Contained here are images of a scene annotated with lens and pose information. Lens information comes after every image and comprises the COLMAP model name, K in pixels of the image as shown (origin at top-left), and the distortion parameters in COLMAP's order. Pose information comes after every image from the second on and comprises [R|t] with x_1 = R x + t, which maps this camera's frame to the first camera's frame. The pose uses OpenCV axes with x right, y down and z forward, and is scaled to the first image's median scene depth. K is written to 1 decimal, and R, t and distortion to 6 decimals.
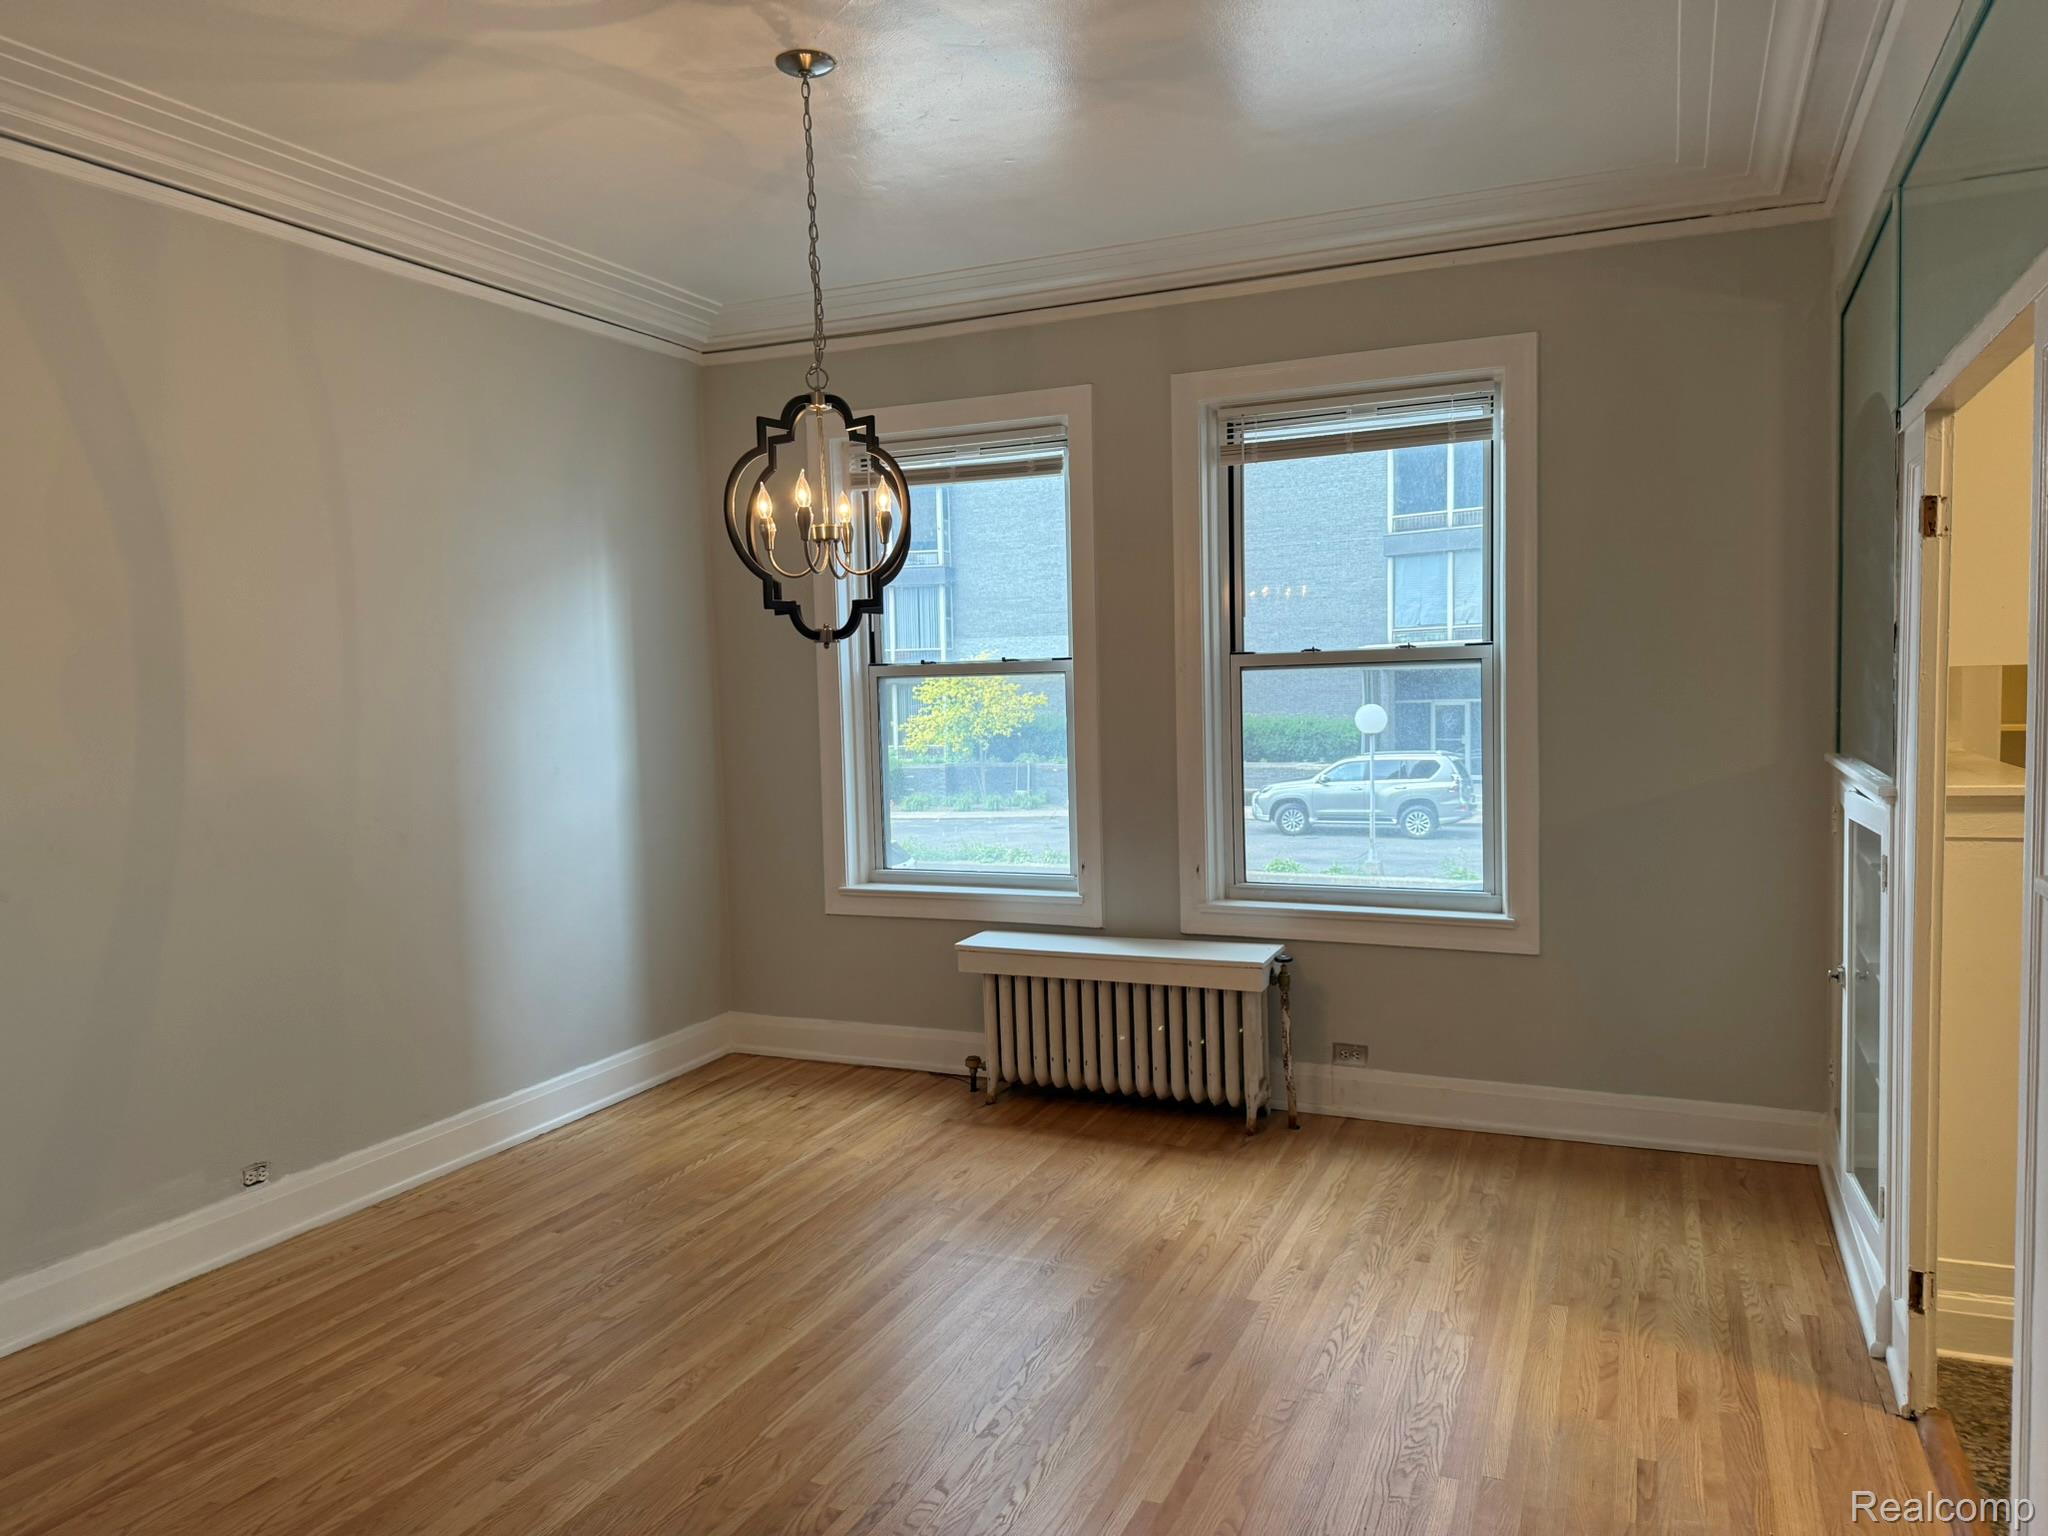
lens RADIAL K [[1450.3, 0, 1011.9], [0, 1450.3, 779.8], [0, 0, 1]] dist [0.062752, -0.073670]
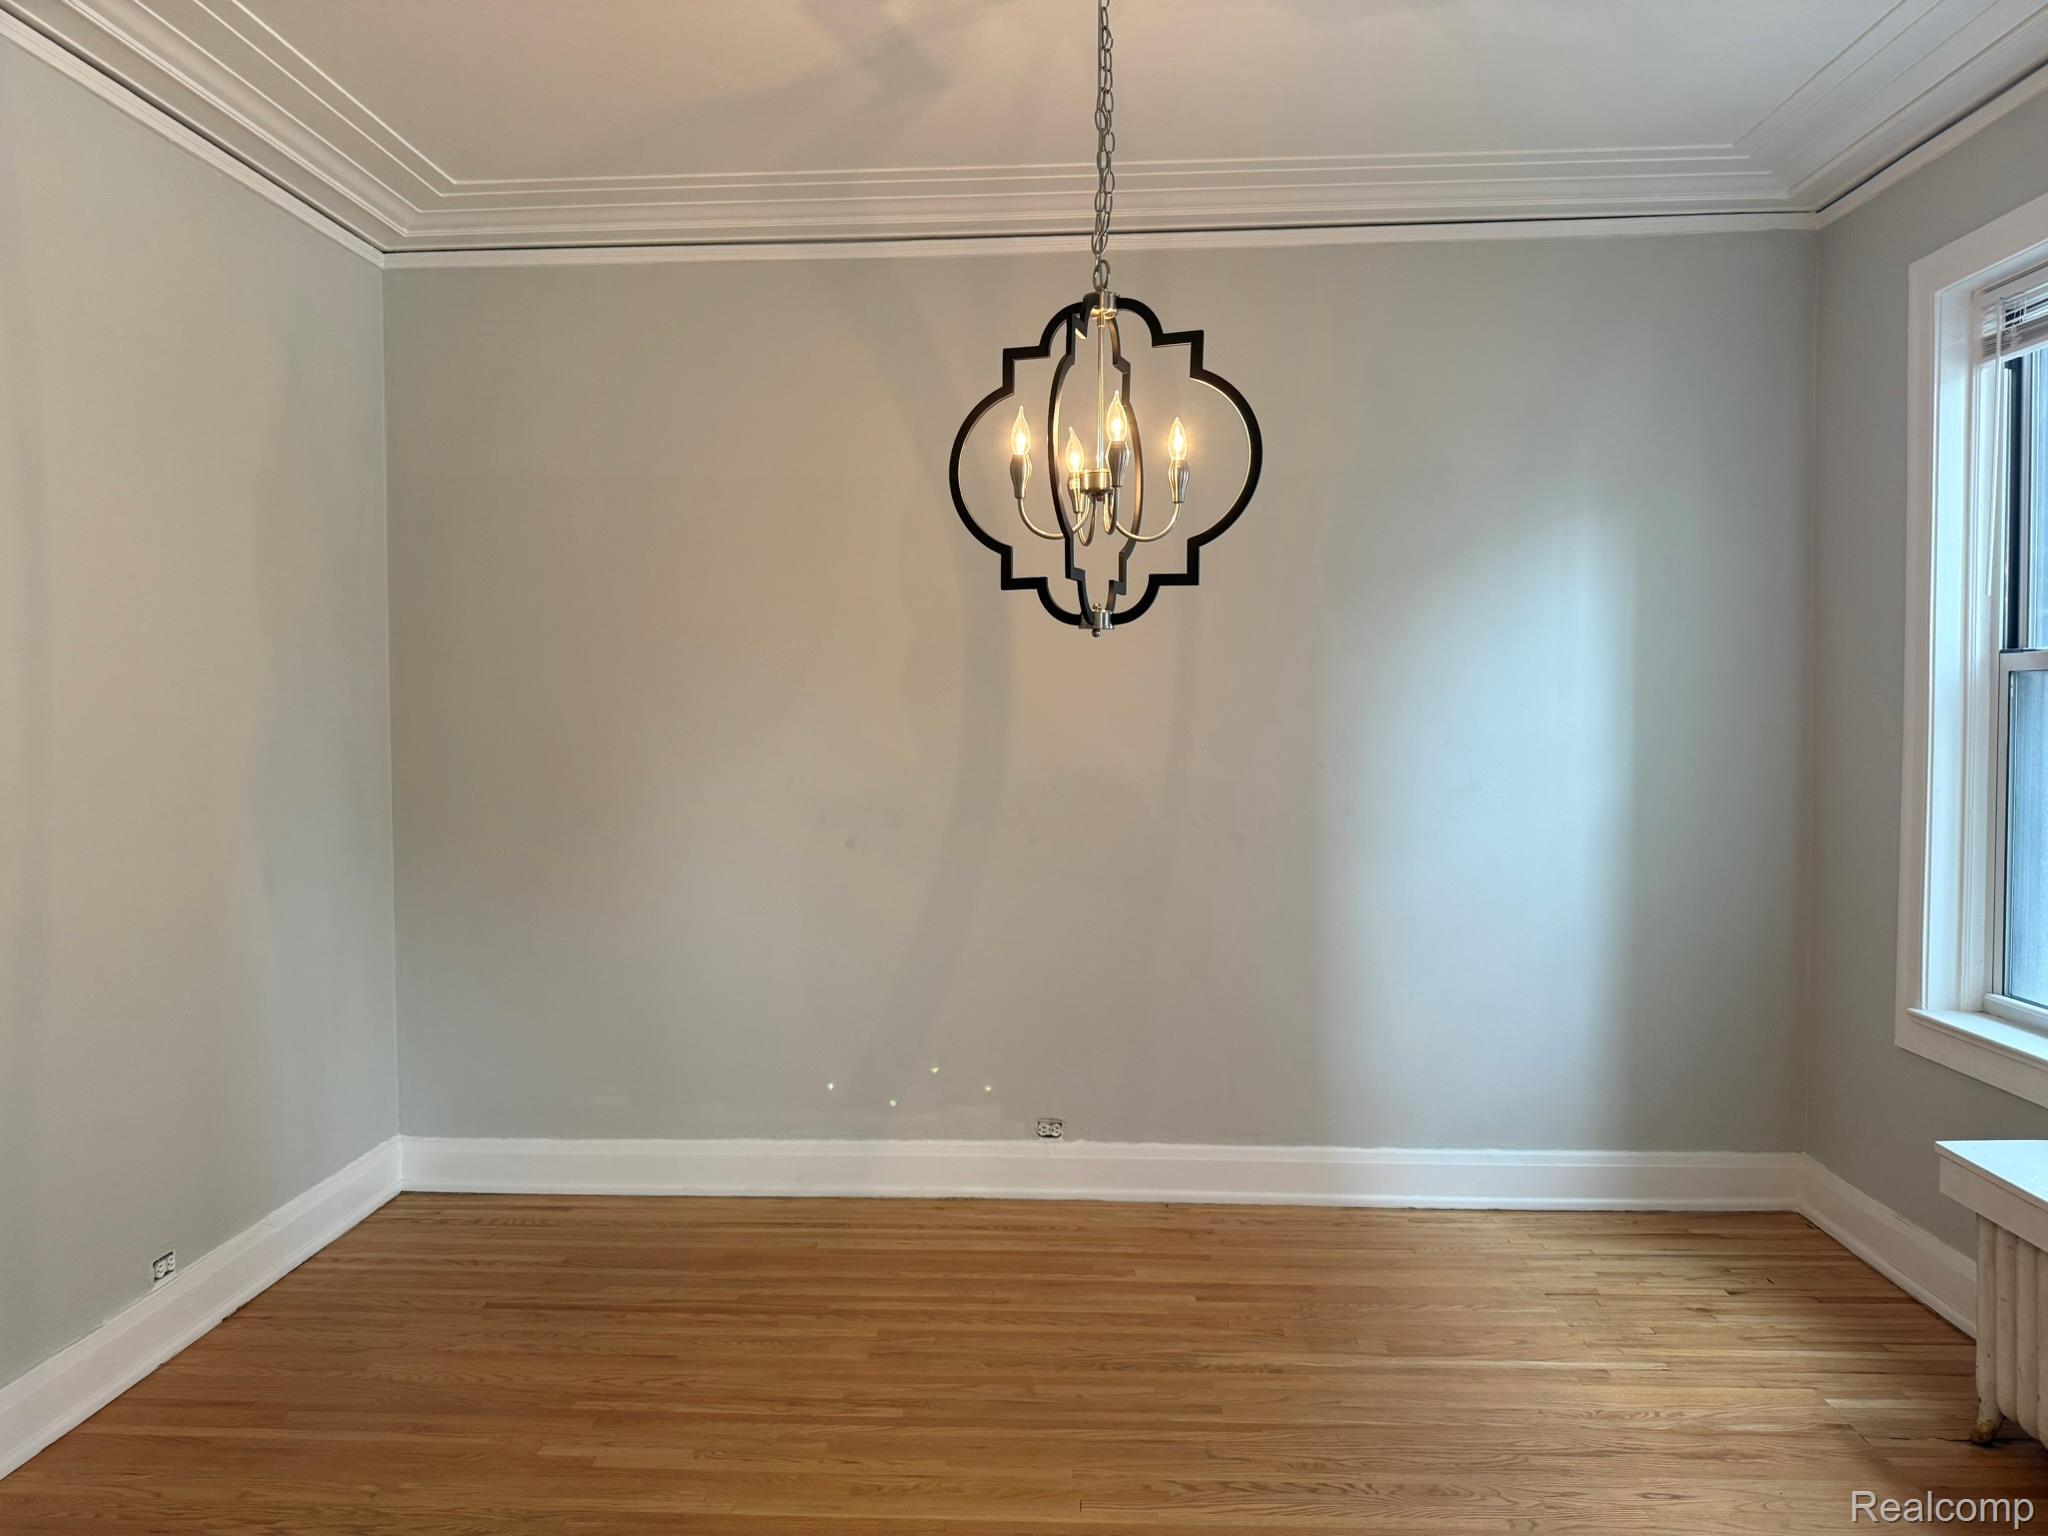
lens RADIAL K [[1450.3, 0, 1004.6], [0, 1450.3, 764.5], [0, 0, 1]] dist [0.062752, -0.073670]
pose [[0.362503, 0.063618, -0.929809, 0.428479], [-0.068579, 0.996784, 0.041463, -0.040012], [0.929456, 0.048735, 0.365699, 0.526253]]
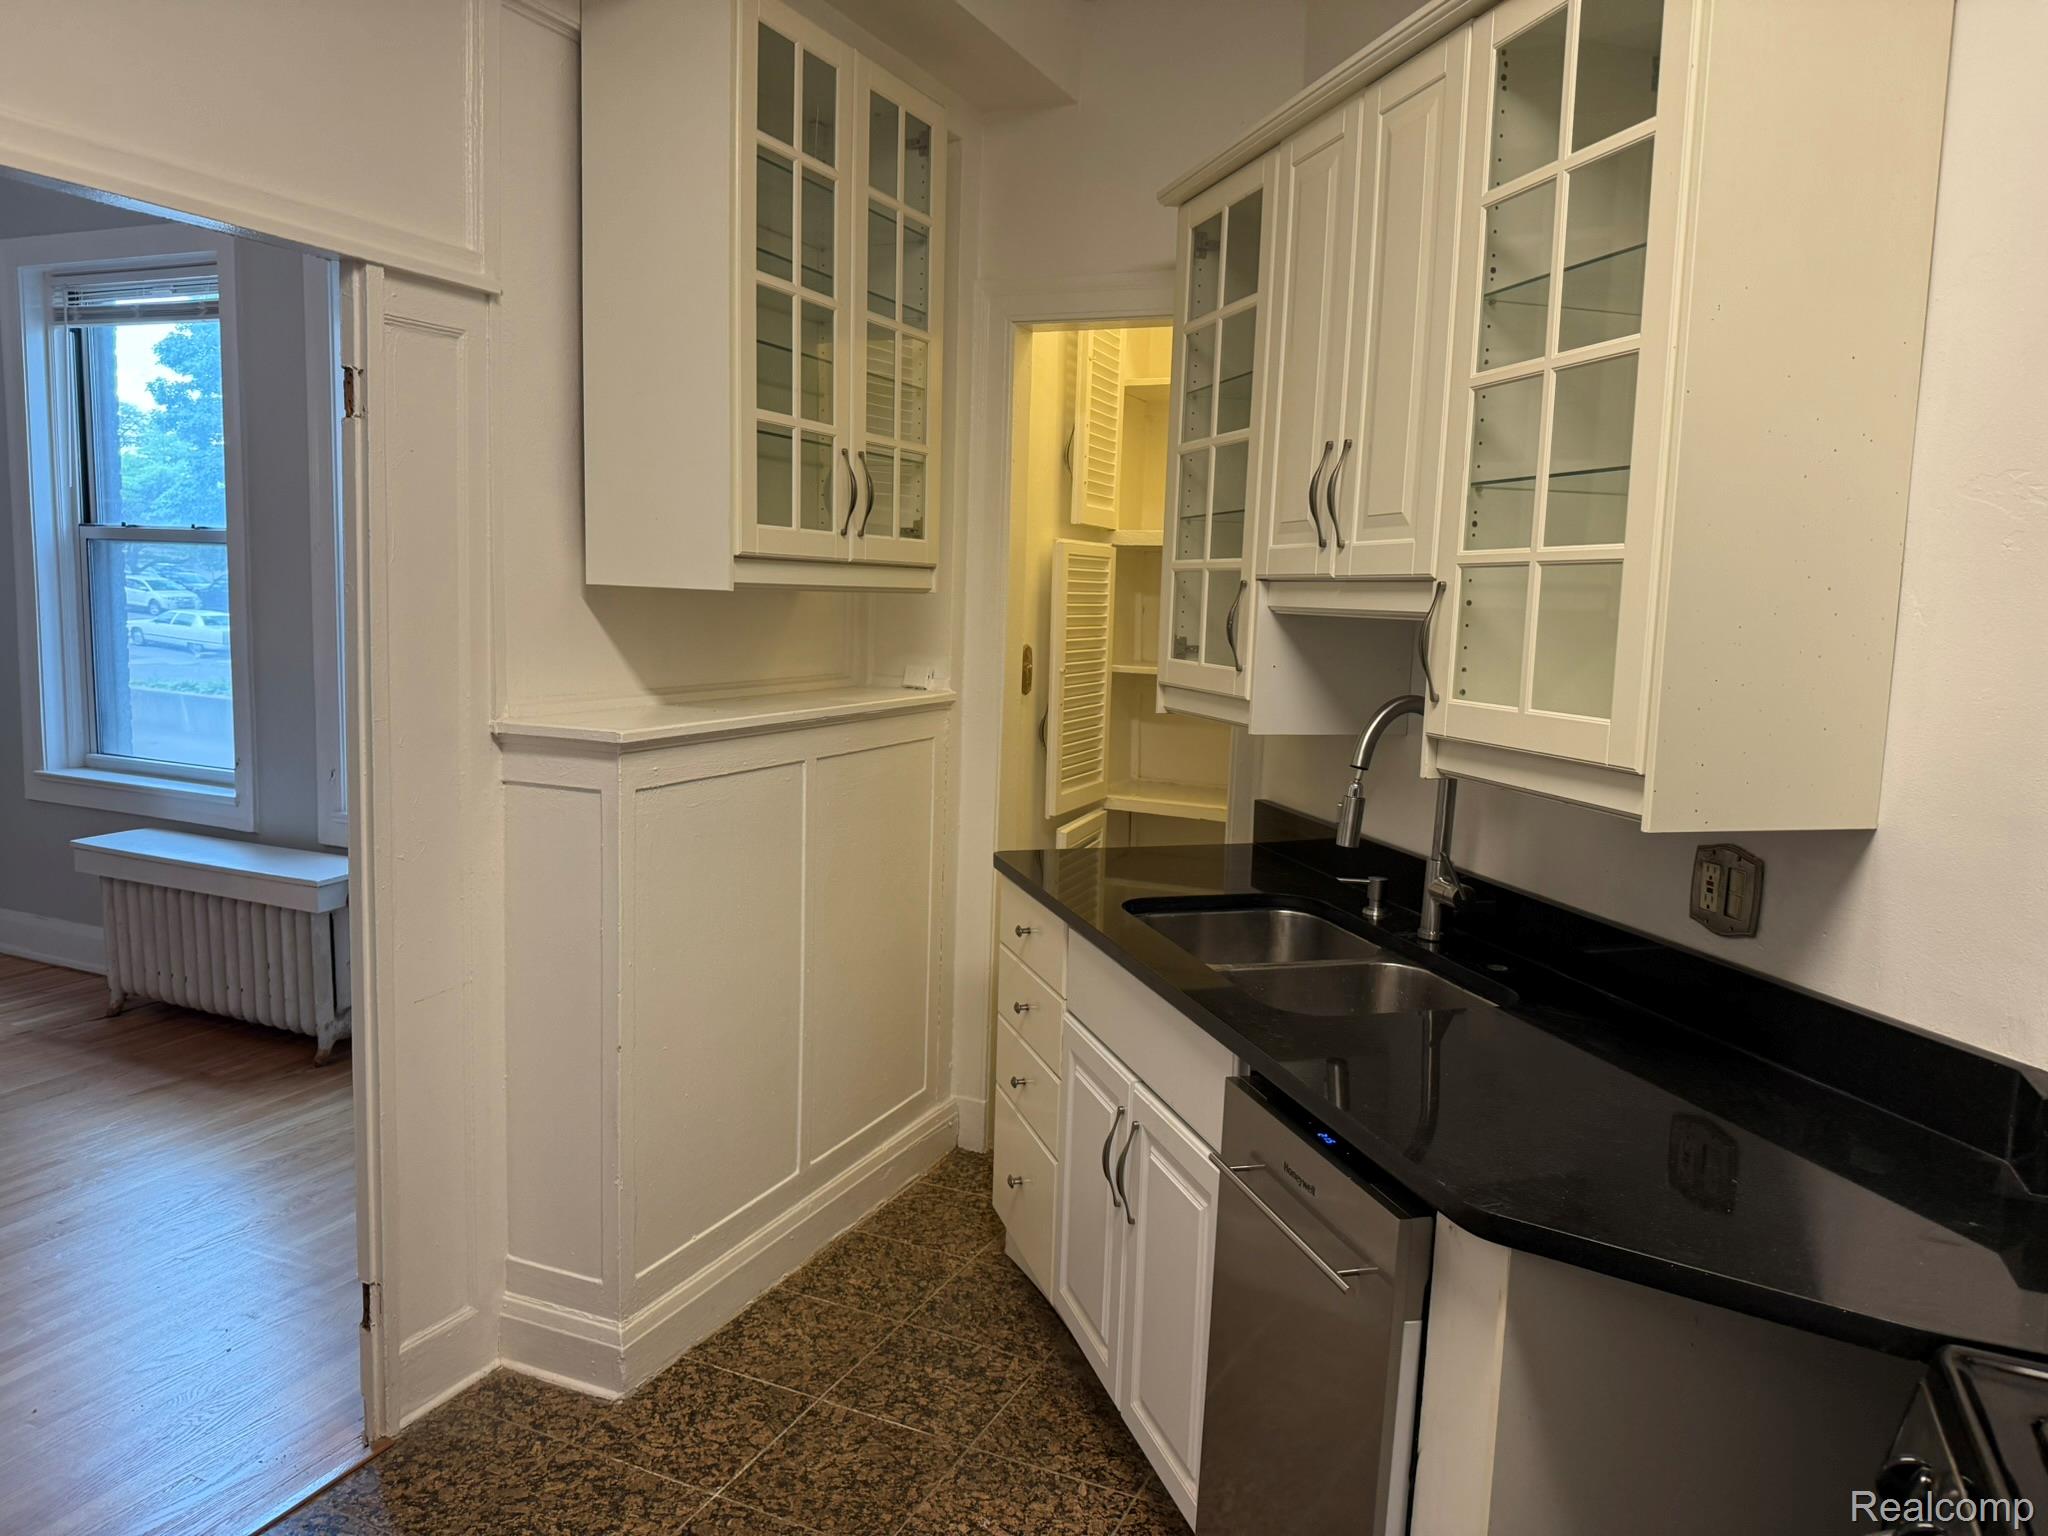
lens RADIAL K [[1450.3, 0, 1035.8], [0, 1450.3, 771.2], [0, 0, 1]] dist [0.062752, -0.073670]
pose [[0.998038, 0.062271, 0.006455, 0.661709], [-0.062549, 0.996193, 0.060716, -0.026987], [-0.002649, -0.061001, 0.998134, 0.106403]]
